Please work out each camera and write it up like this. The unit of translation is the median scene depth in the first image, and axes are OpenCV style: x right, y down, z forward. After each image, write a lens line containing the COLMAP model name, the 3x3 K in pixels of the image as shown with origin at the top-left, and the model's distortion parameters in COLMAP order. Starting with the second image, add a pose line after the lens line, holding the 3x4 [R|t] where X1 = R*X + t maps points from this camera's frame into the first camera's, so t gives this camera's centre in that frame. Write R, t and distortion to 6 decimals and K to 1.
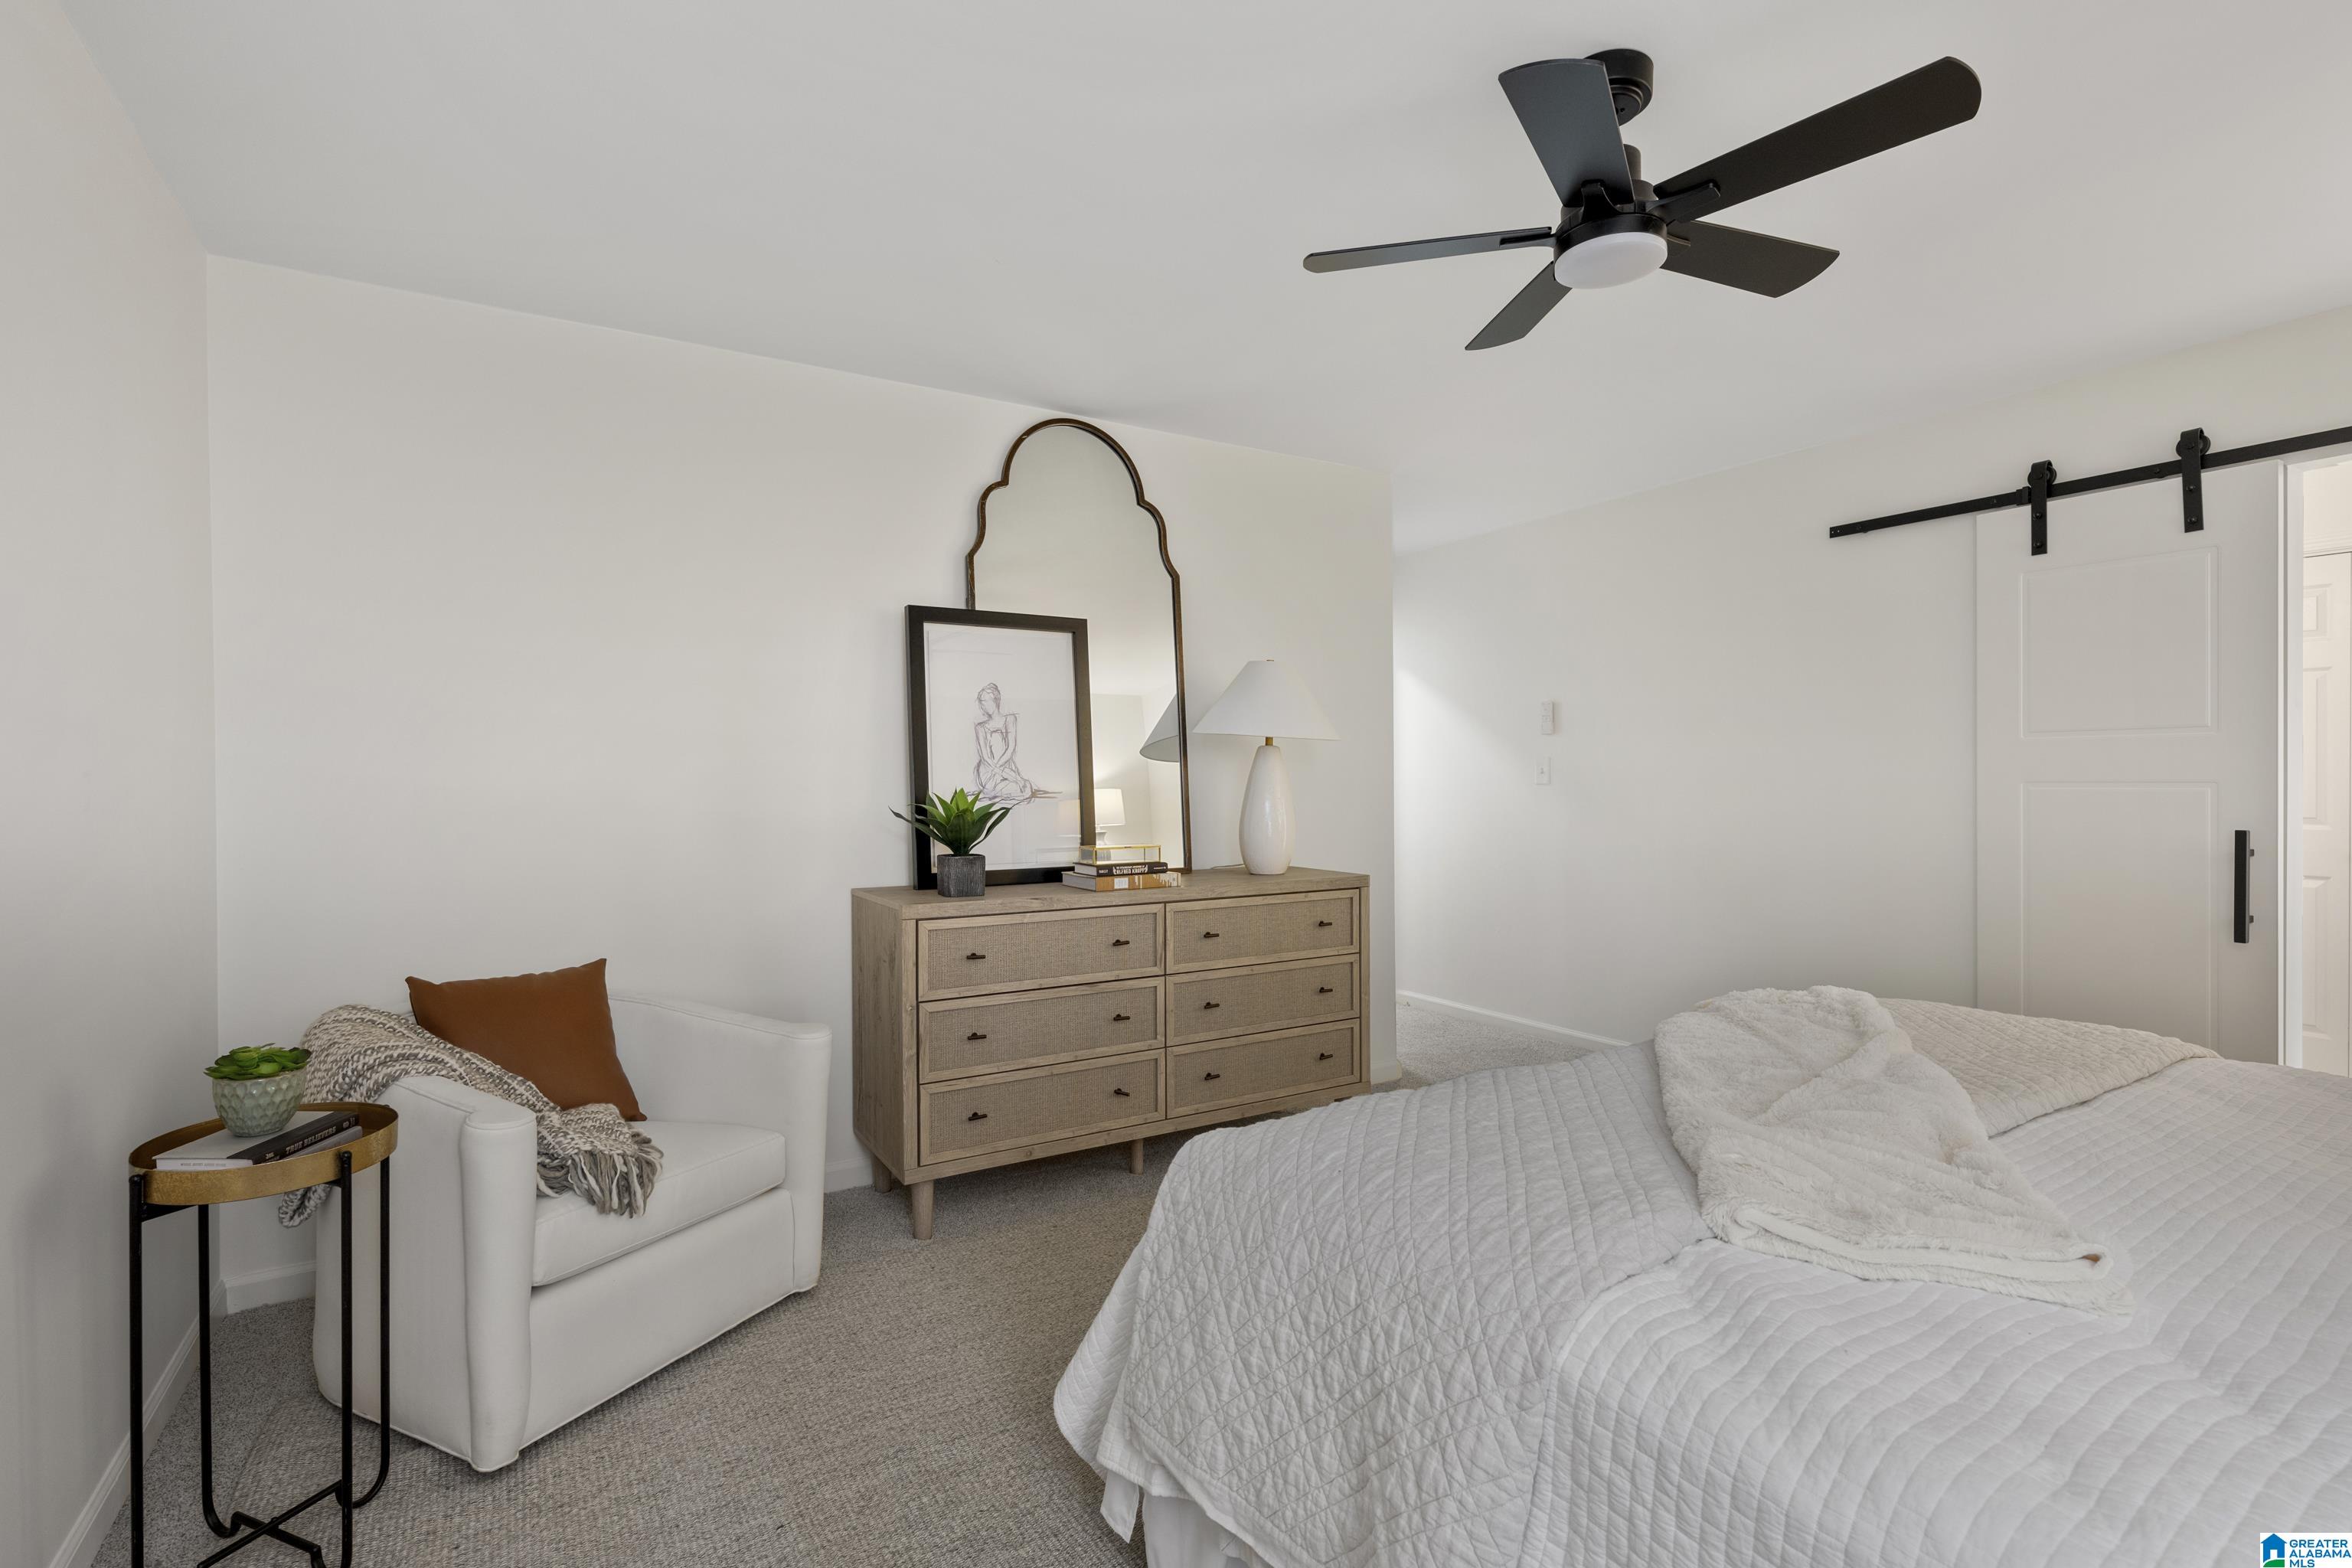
lens RADIAL K [[1080.3, 0, 1176.0], [0, 1080.3, 784.0], [0, 0, 1]] dist [0.001214, -0.006224]
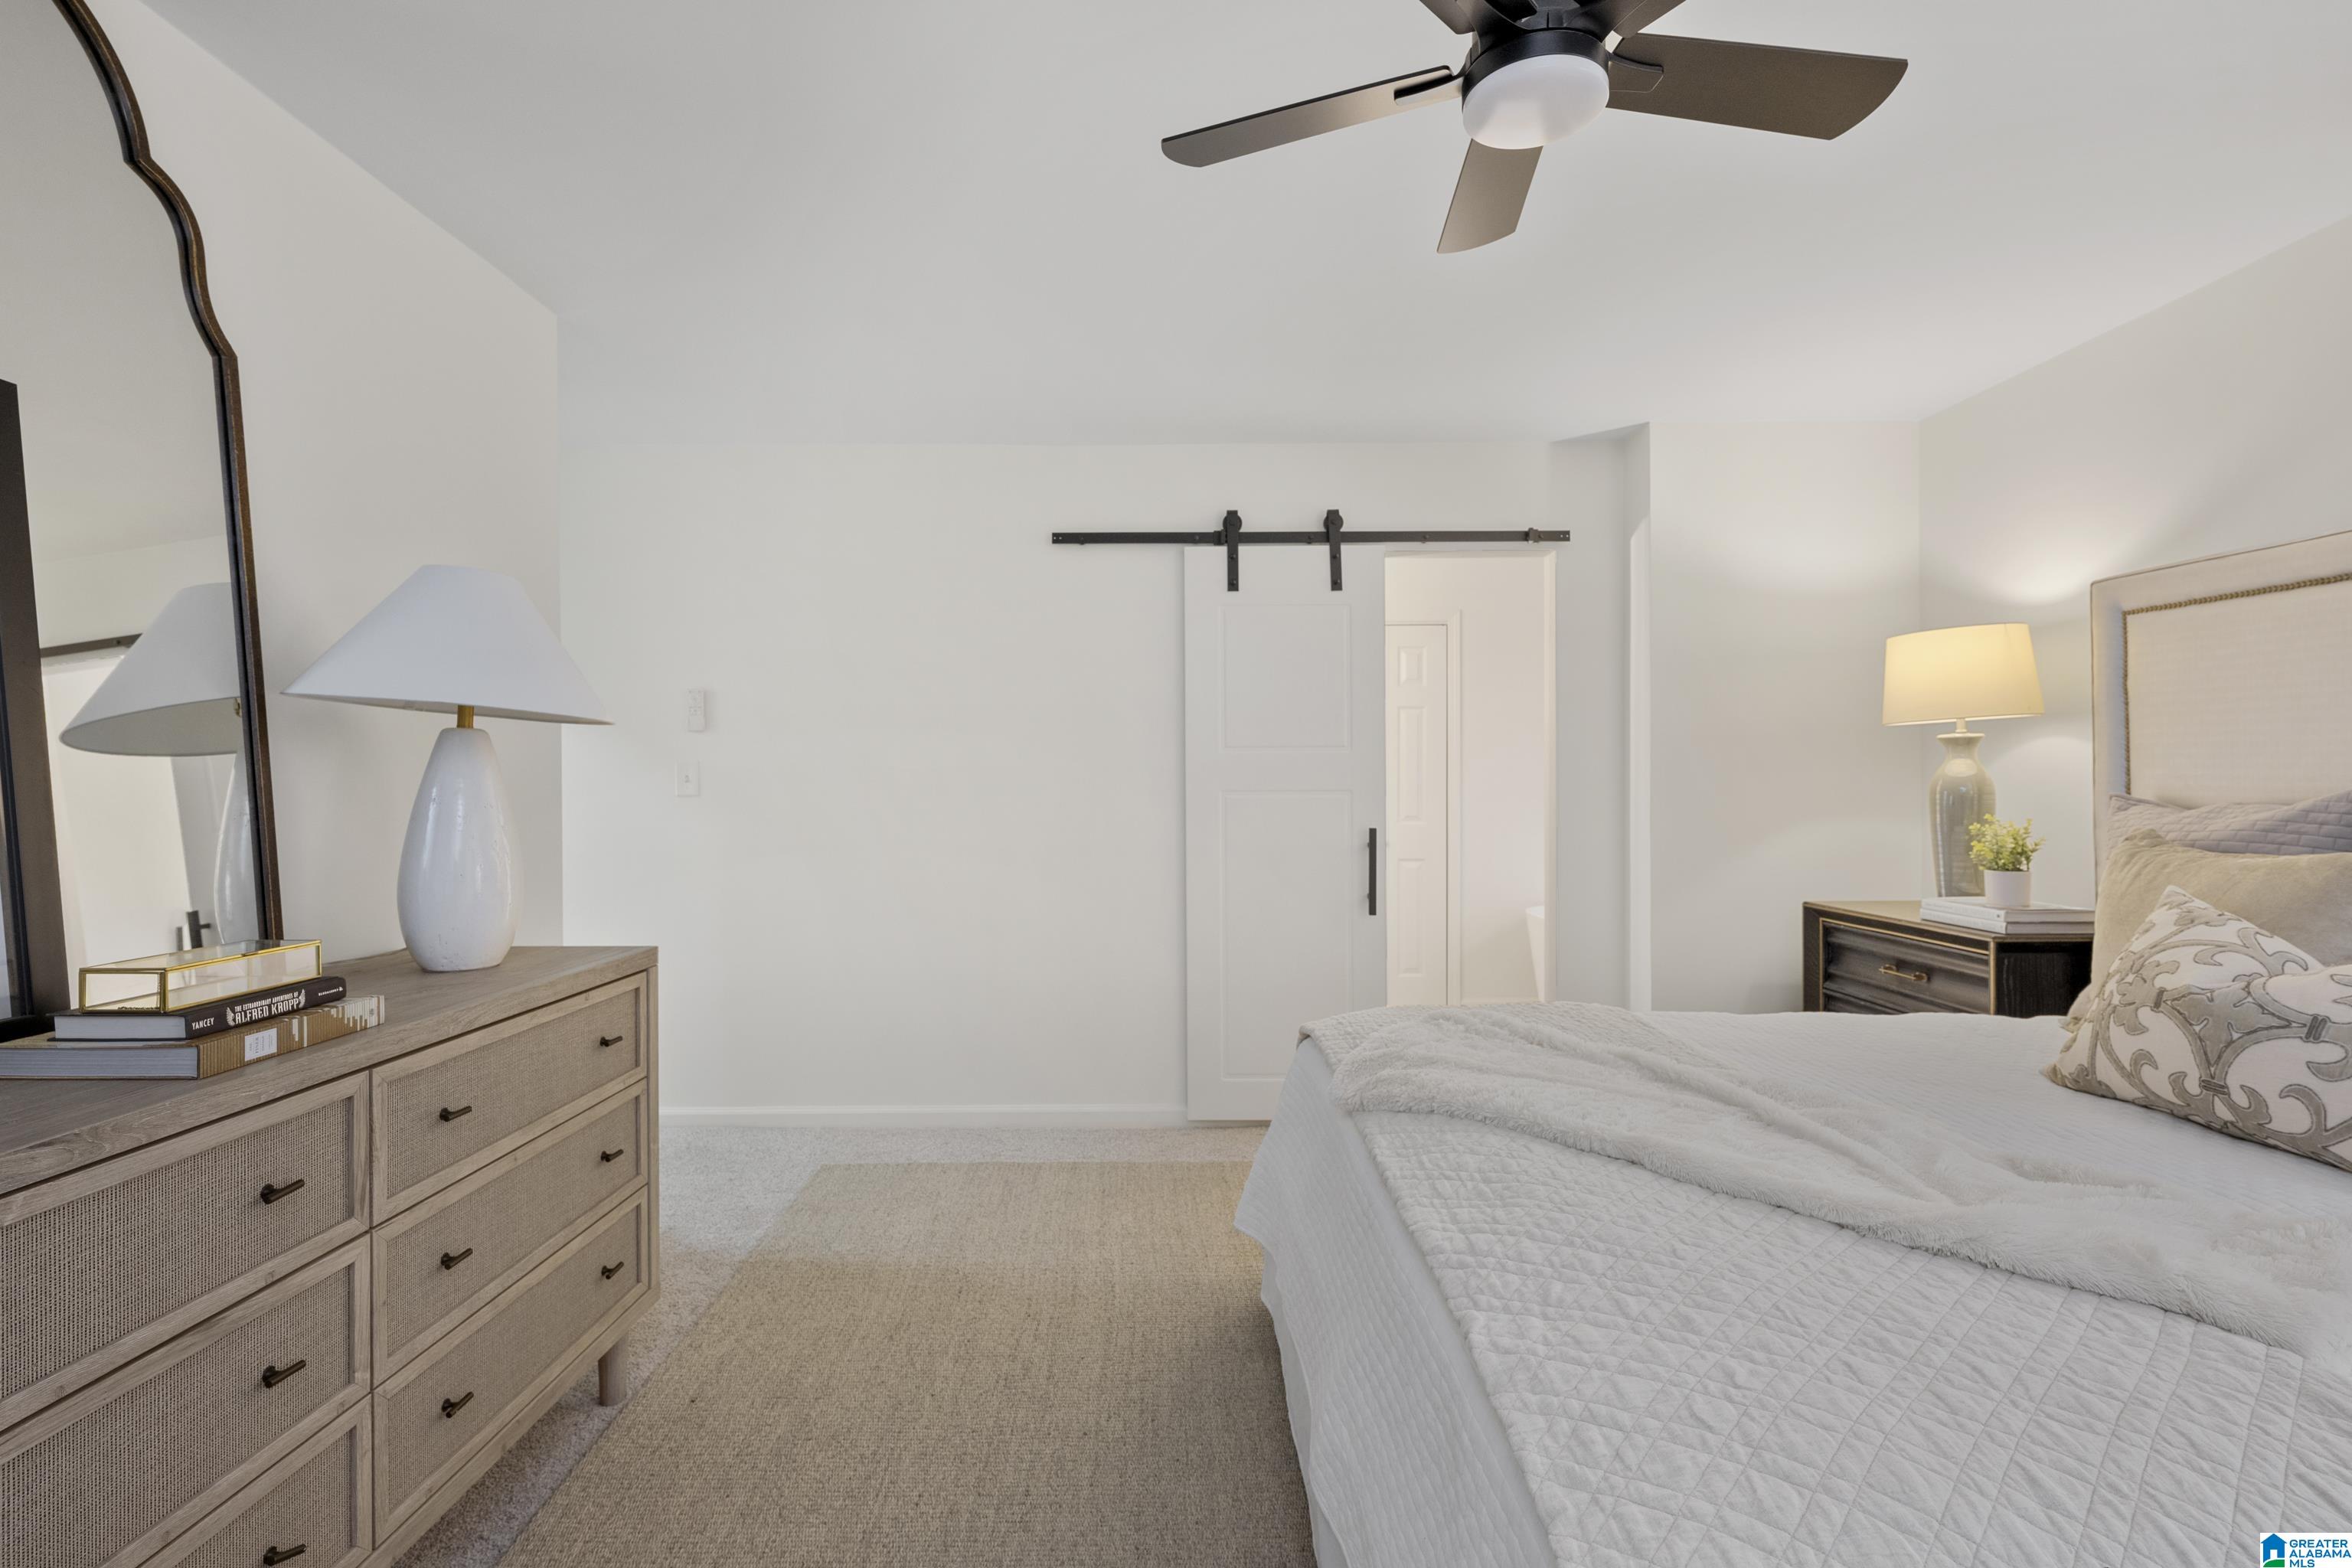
lens RADIAL K [[1080.3, 0, 1176.0], [0, 1080.3, 784.0], [0, 0, 1]] dist [0.001214, -0.006224]
pose [[0.510898, 0.001979, 0.859639, -0.218685], [0.006349, 0.999961, -0.006076, -0.002118], [-0.859618, 0.008562, 0.510865, 0.478601]]
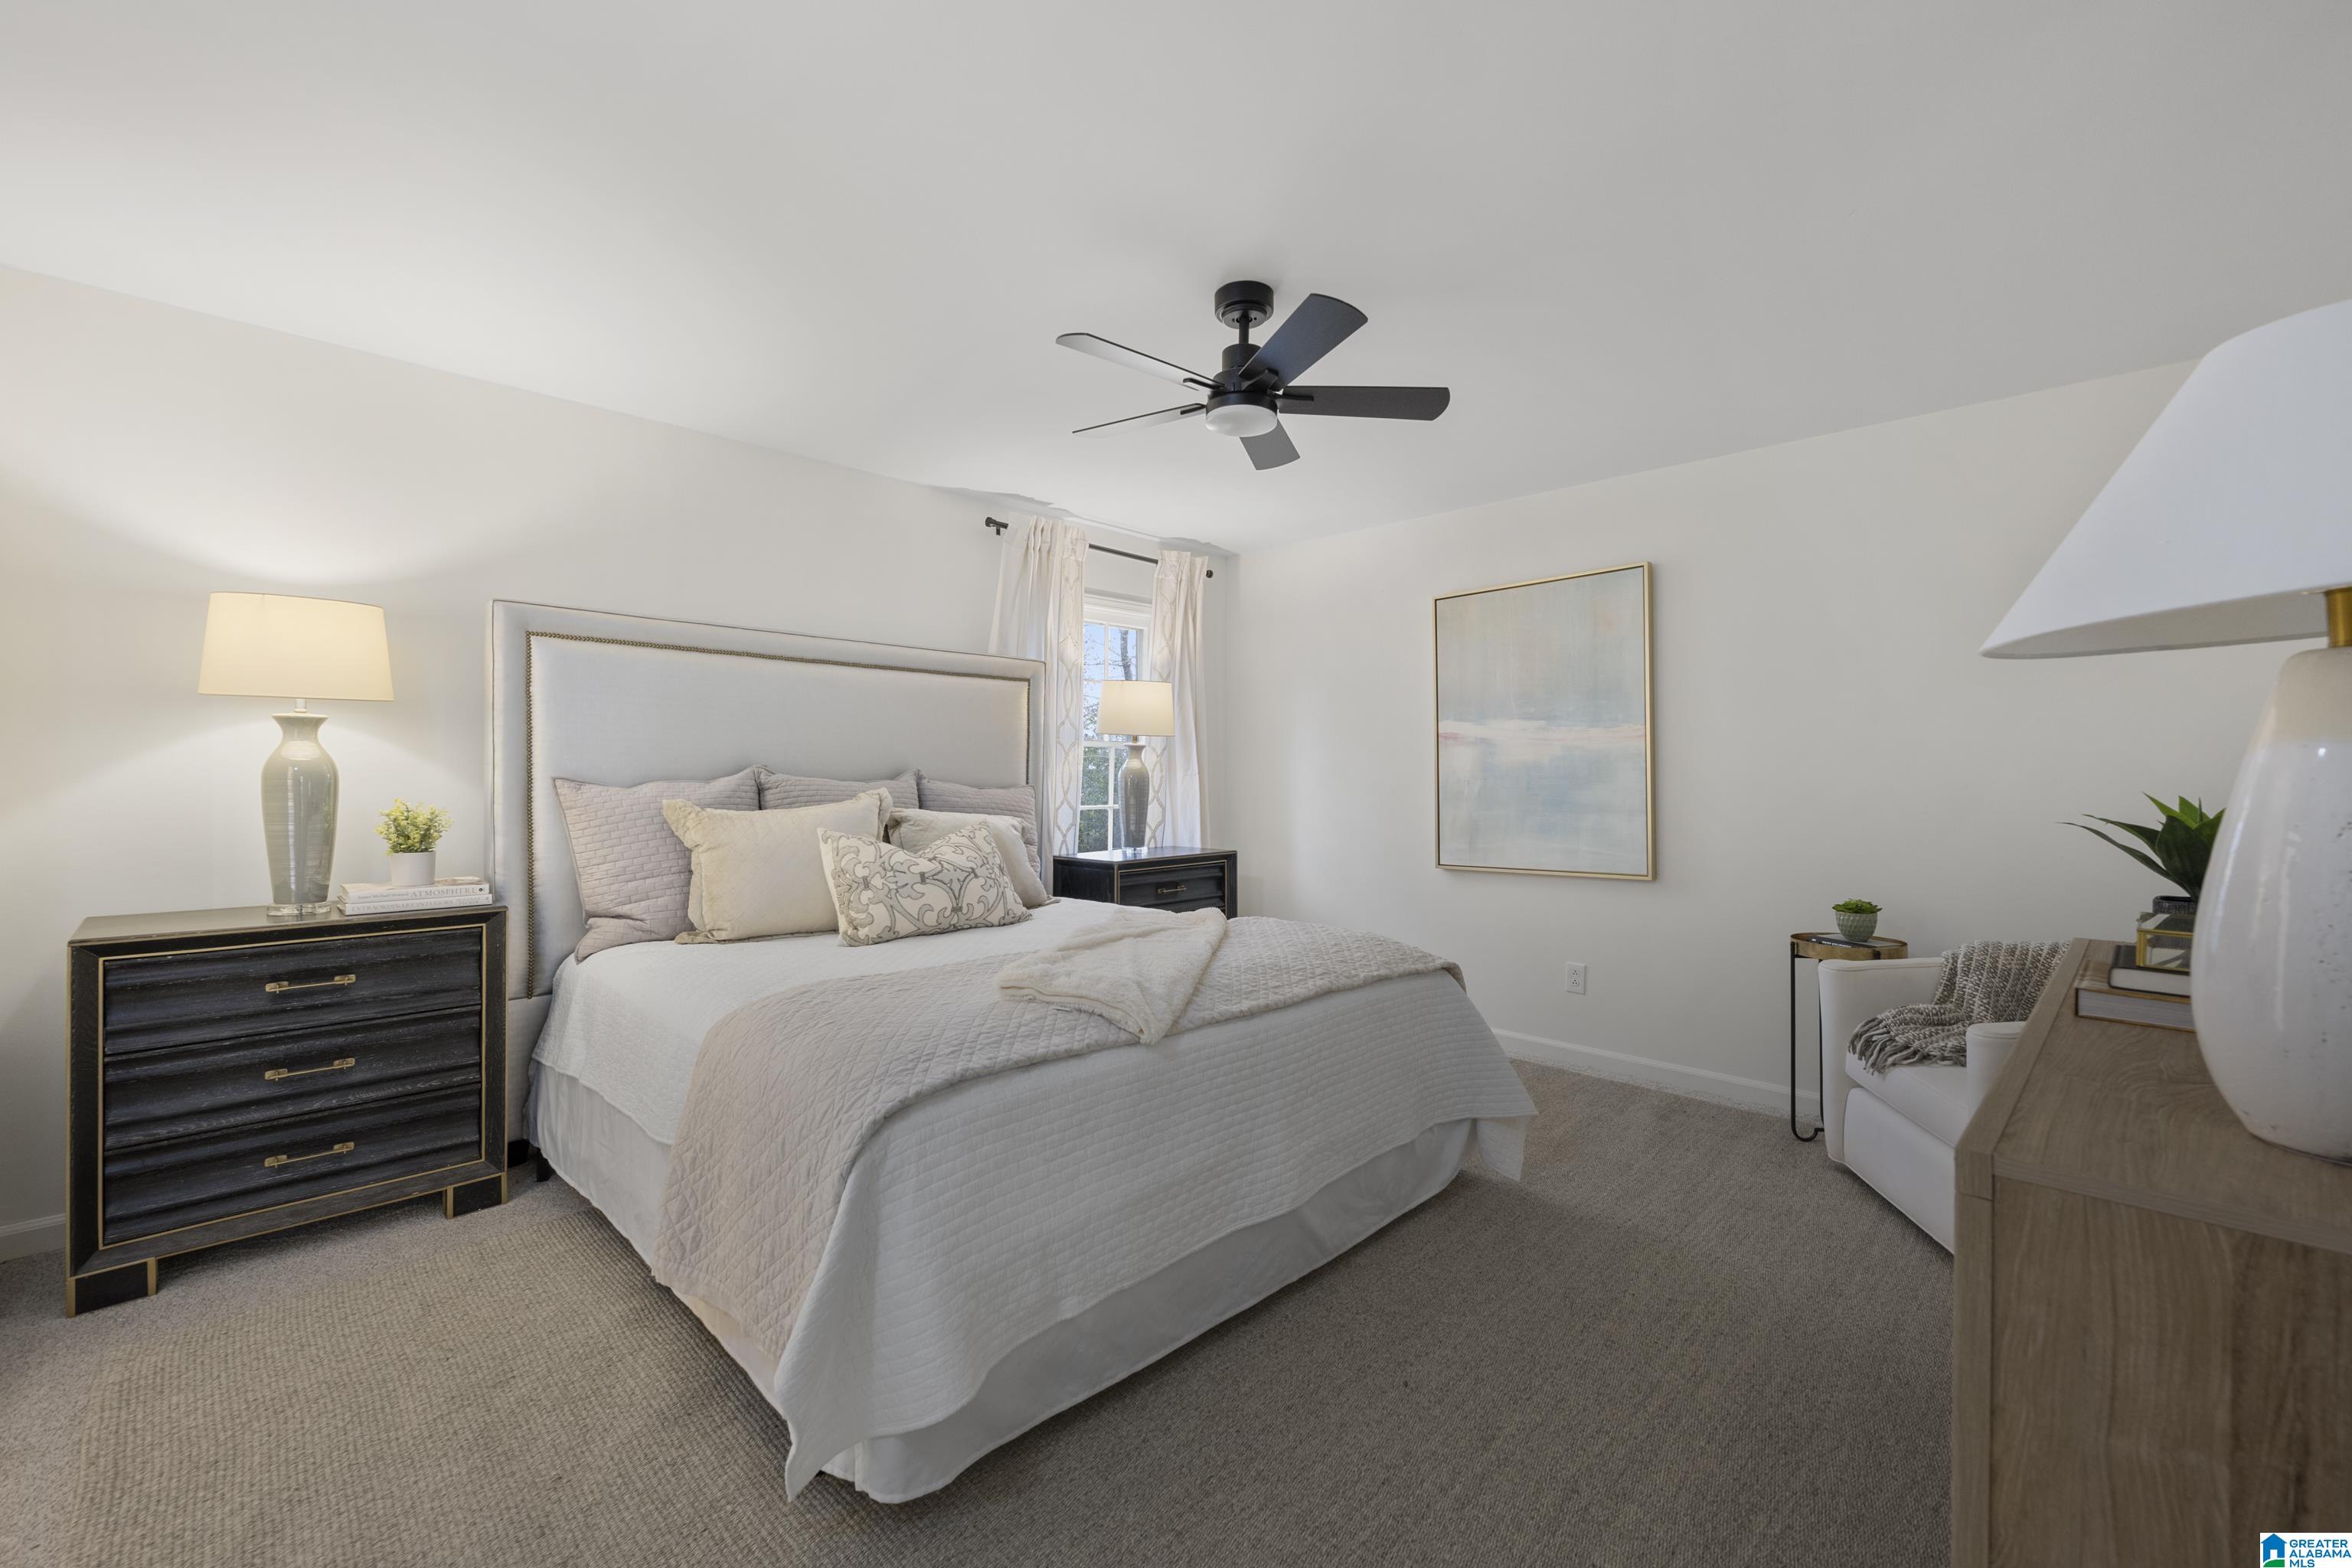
lens RADIAL K [[981.6, 0, 1176.0], [0, 981.6, 784.0], [0, 0, 1]] dist [-0.000094, -0.000022]
pose [[-0.968345, 0.002997, -0.249599, 0.257231], [0.000006, 0.999928, 0.011984, -0.000512], [0.249617, 0.011603, -0.968275, 1.053719]]
